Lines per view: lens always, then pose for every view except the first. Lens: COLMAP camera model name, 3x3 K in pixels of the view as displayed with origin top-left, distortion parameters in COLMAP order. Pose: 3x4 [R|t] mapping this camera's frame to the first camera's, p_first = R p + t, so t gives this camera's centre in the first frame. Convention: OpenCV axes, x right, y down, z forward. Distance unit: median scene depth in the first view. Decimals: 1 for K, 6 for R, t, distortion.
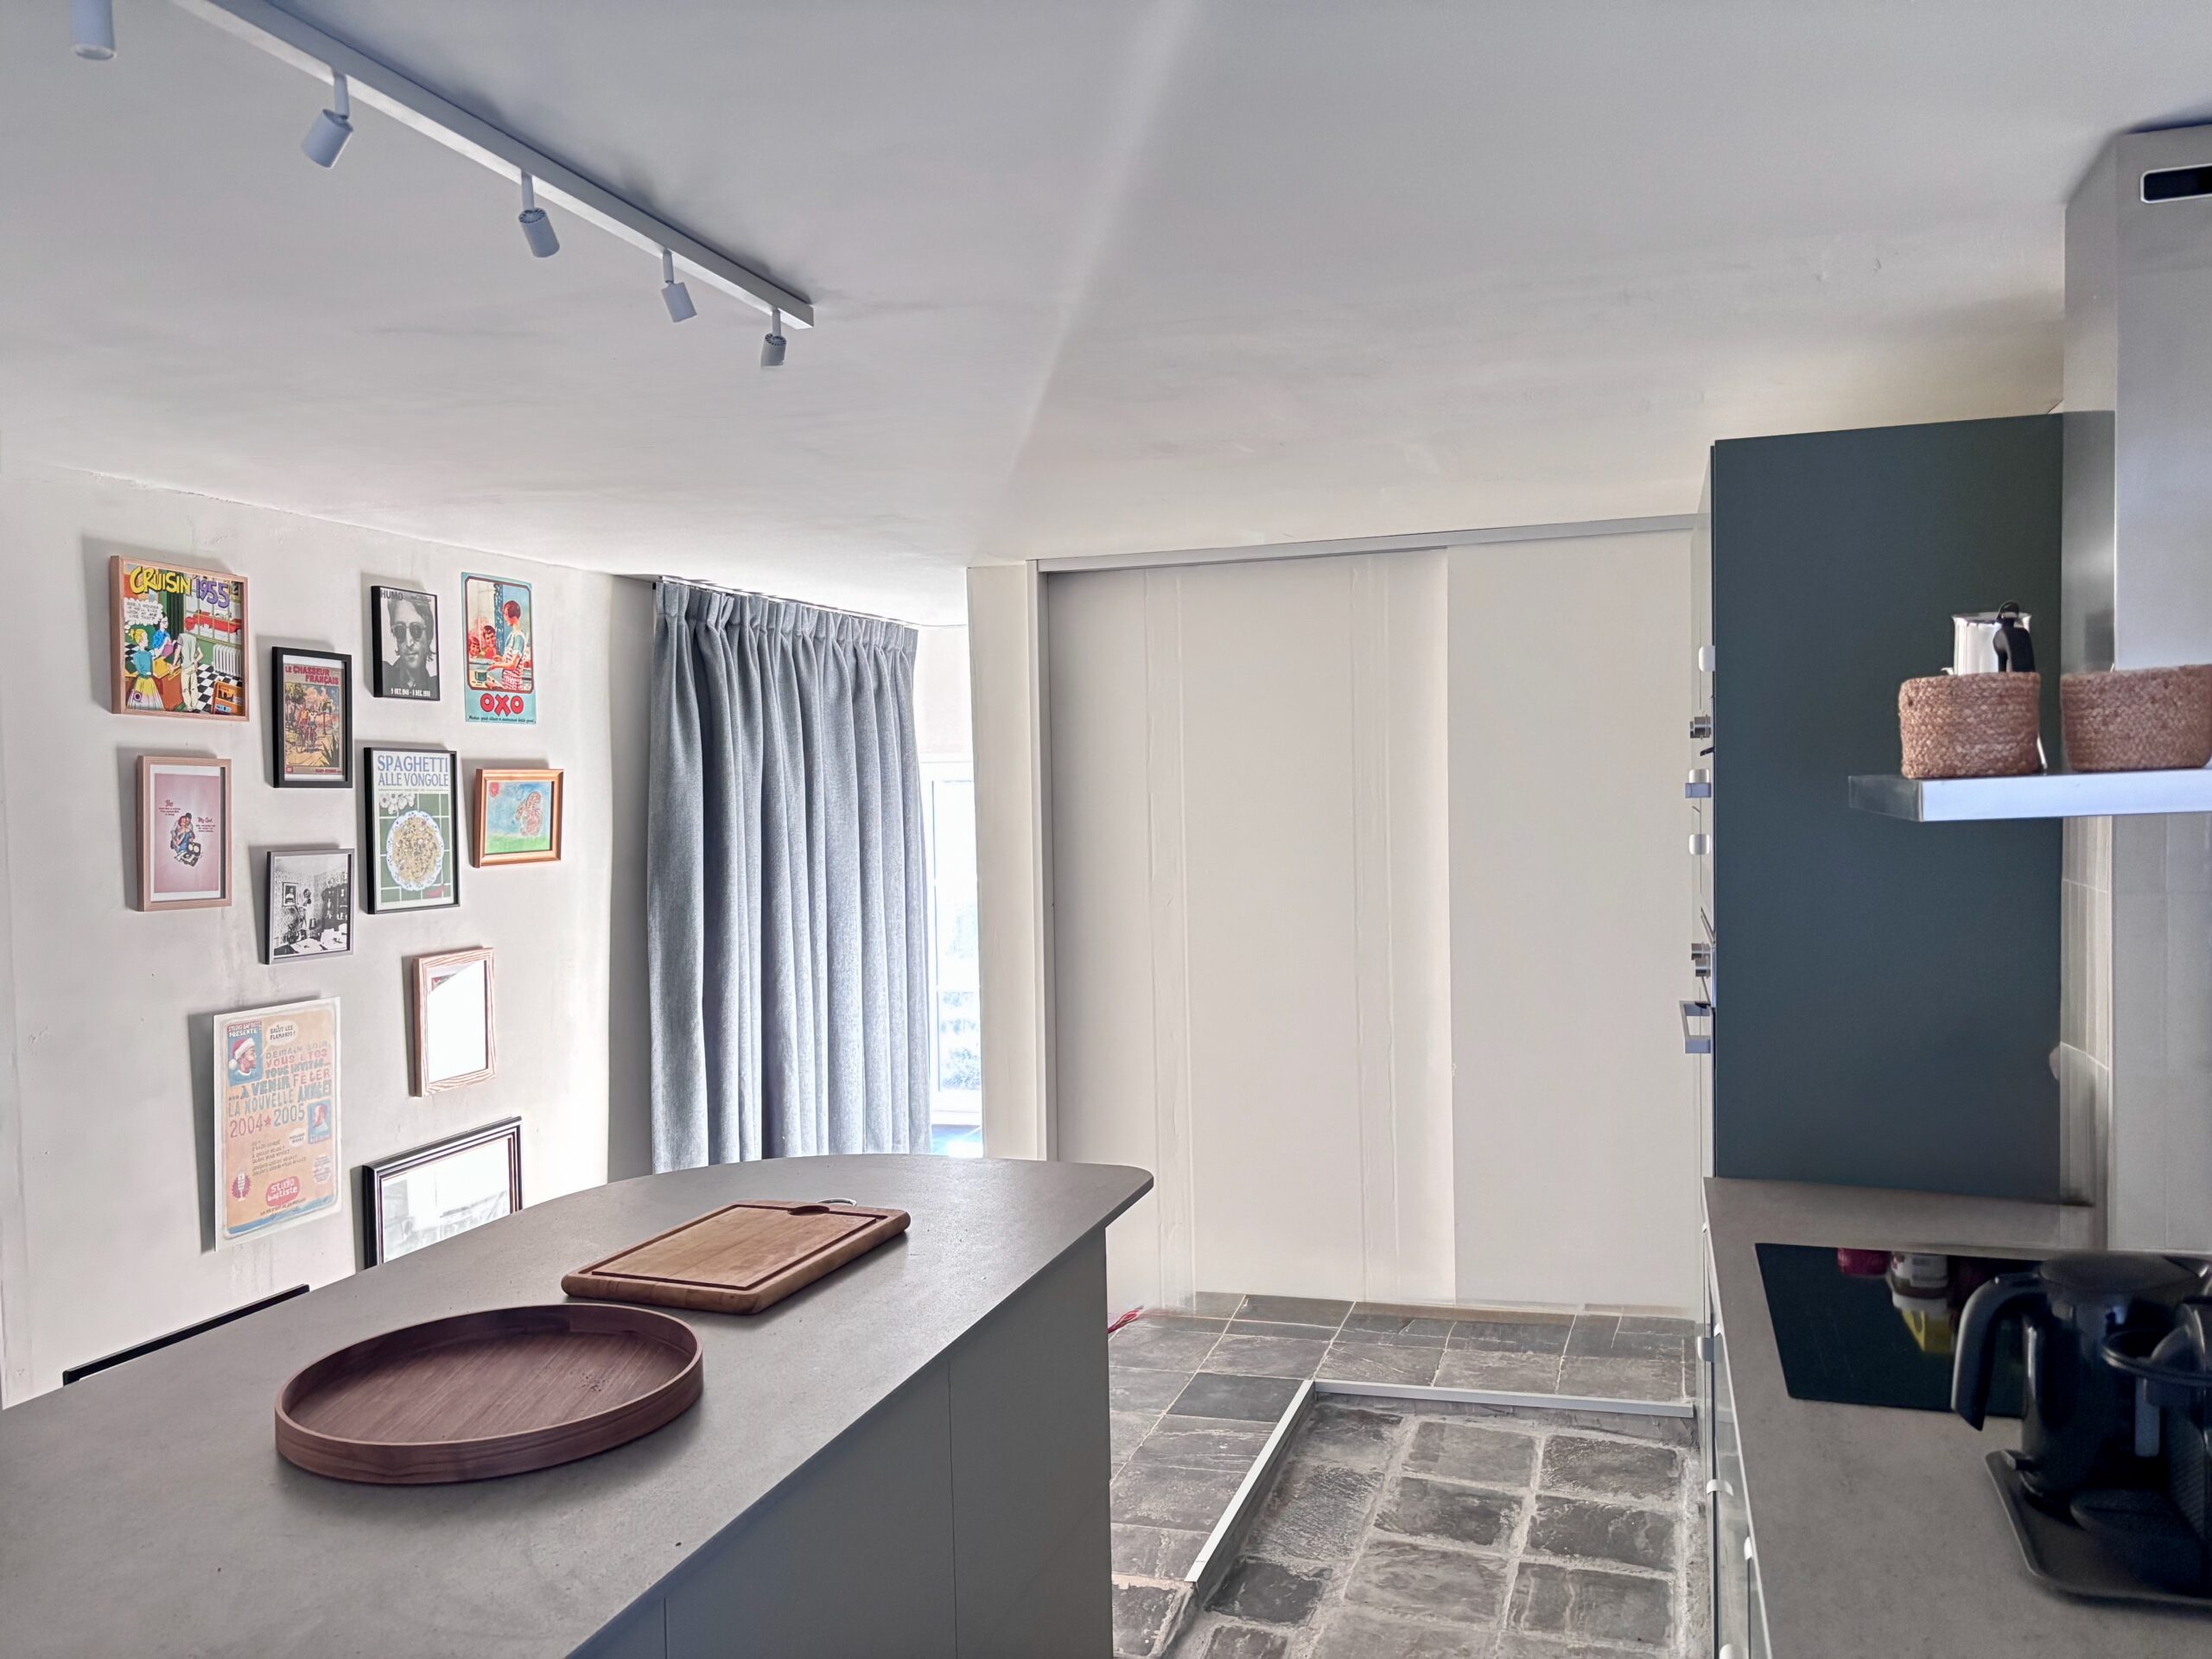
lens RADIAL K [[1688.1, 0, 1103.9], [0, 1688.1, 826.9], [0, 0, 1]] dist [0.014852, -0.007247]
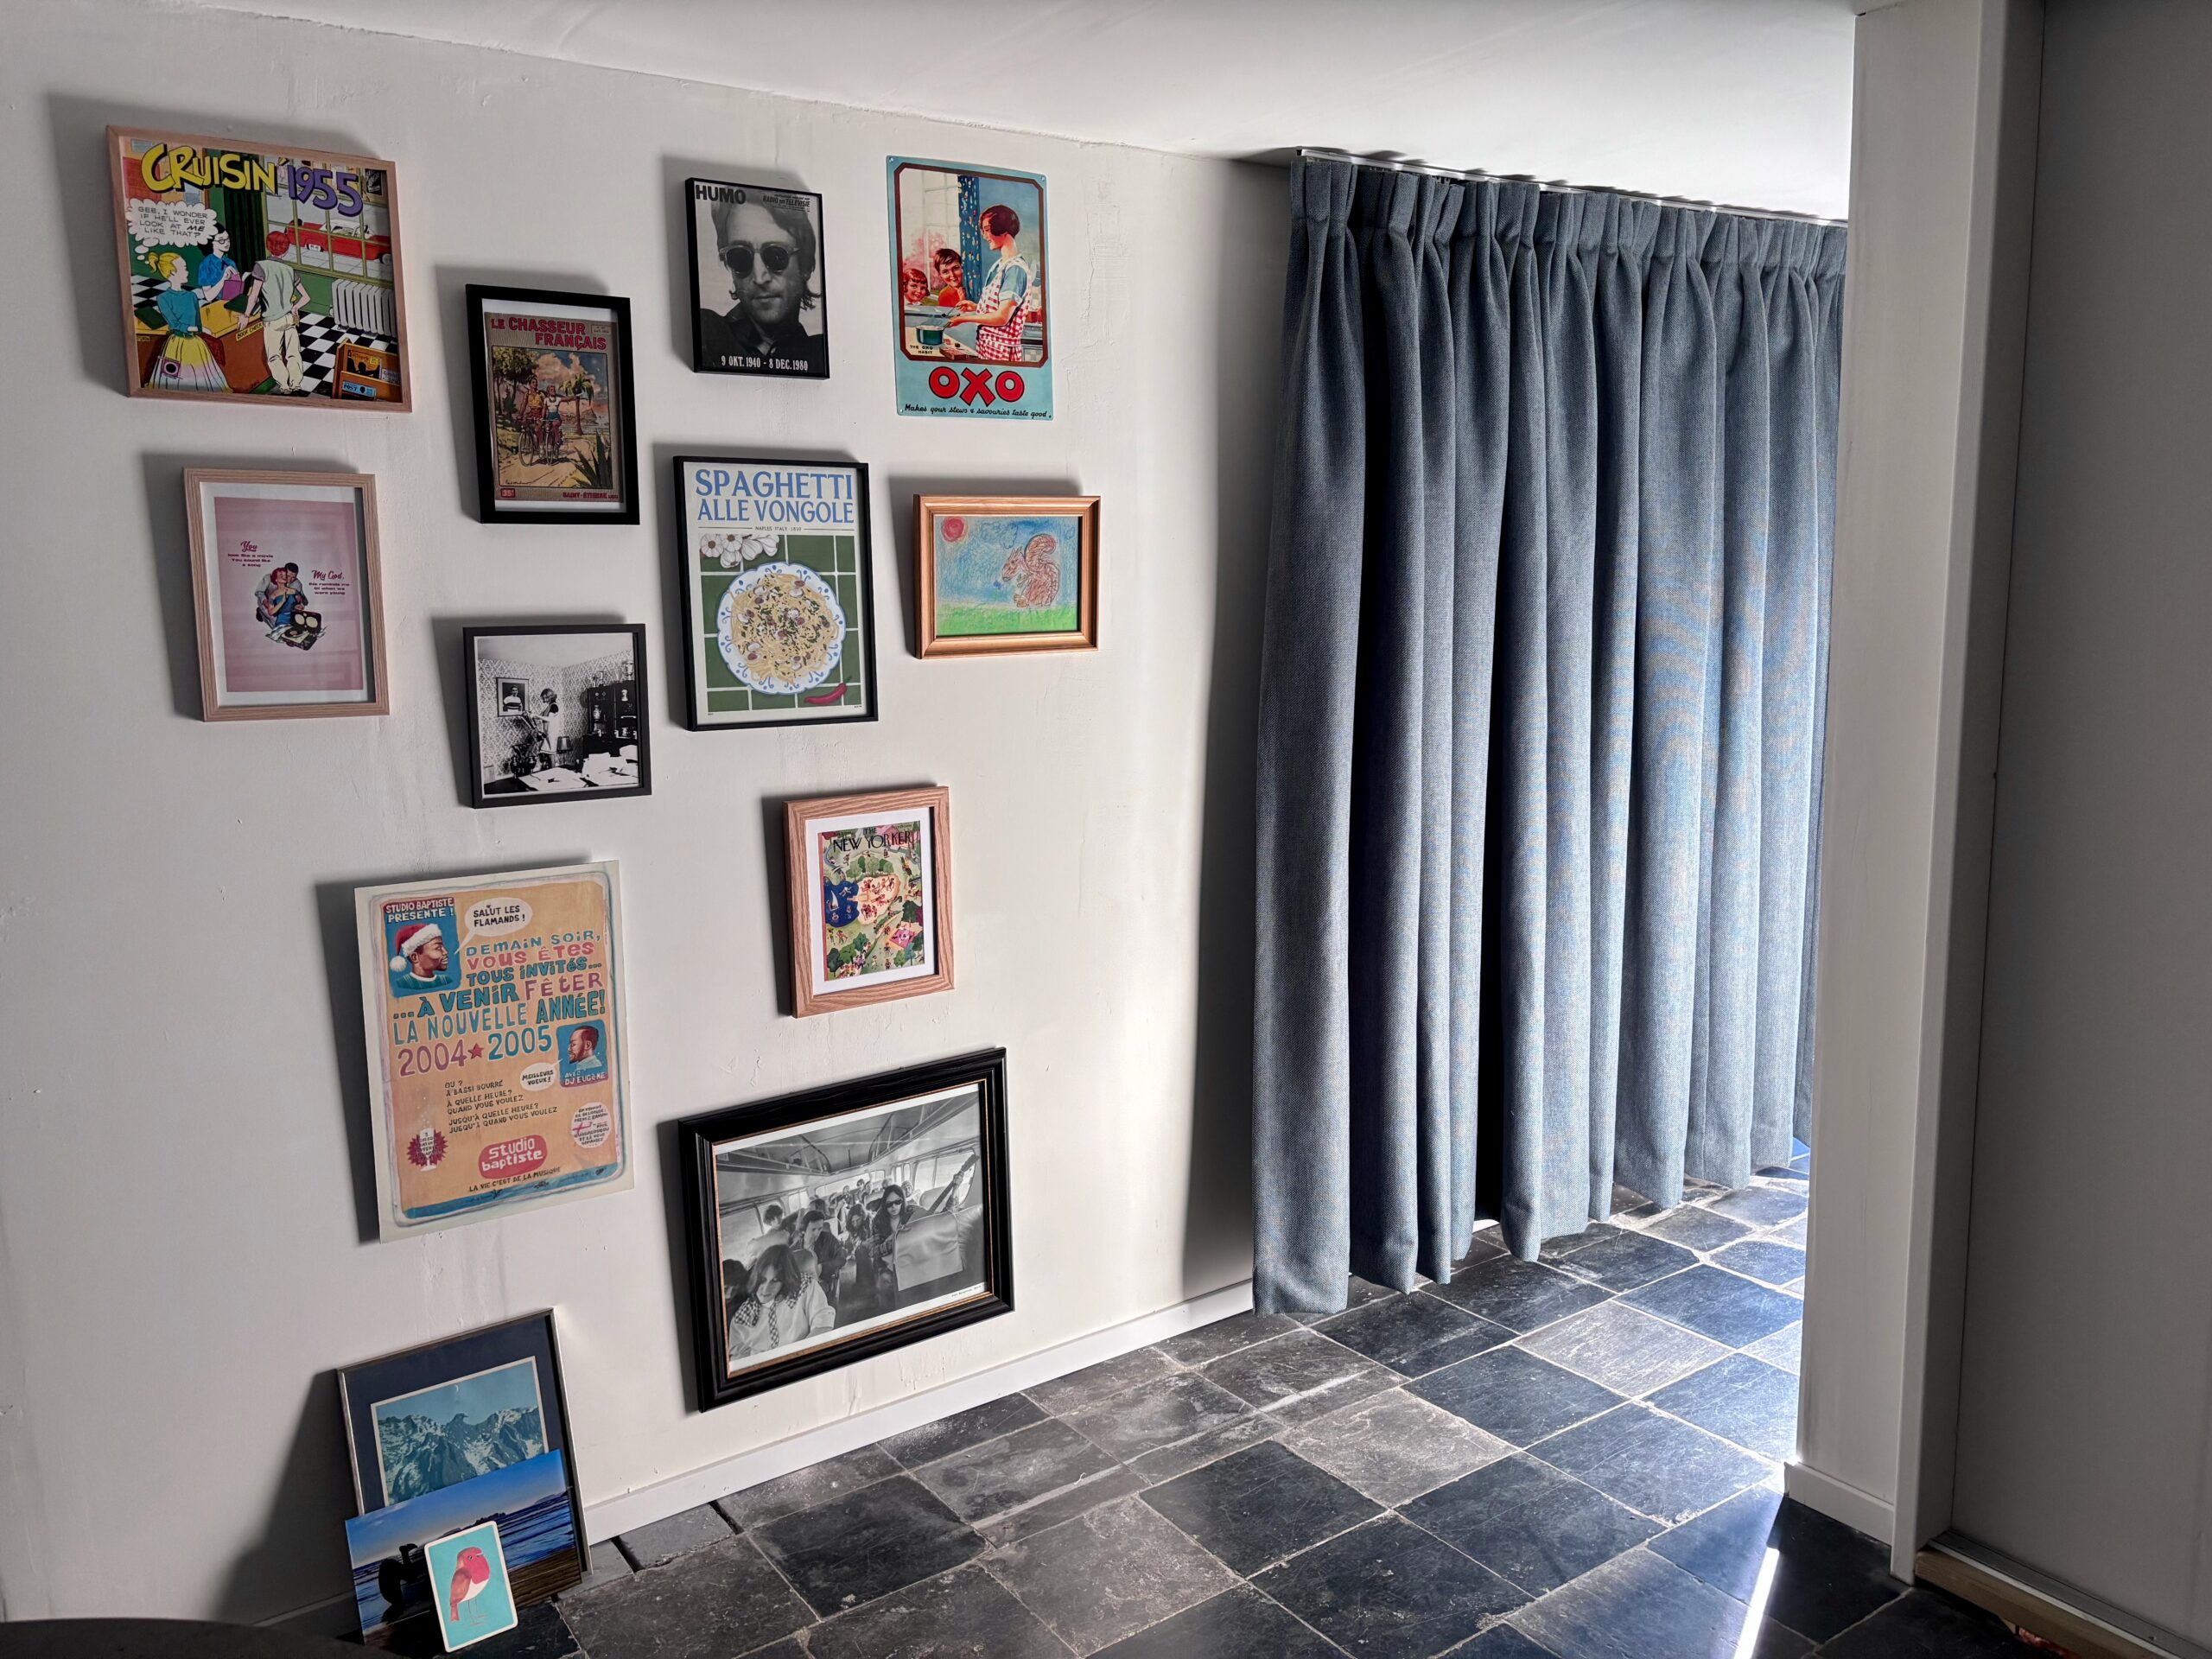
lens RADIAL K [[1688.1, 0, 1107.3], [0, 1688.1, 852.6], [0, 0, 1]] dist [0.014852, -0.007247]
pose [[0.789700, 0.097046, -0.605770, 0.072278], [-0.005995, 0.988583, 0.150558, 0.001334], [0.613465, -0.115264, 0.781265, 0.622677]]
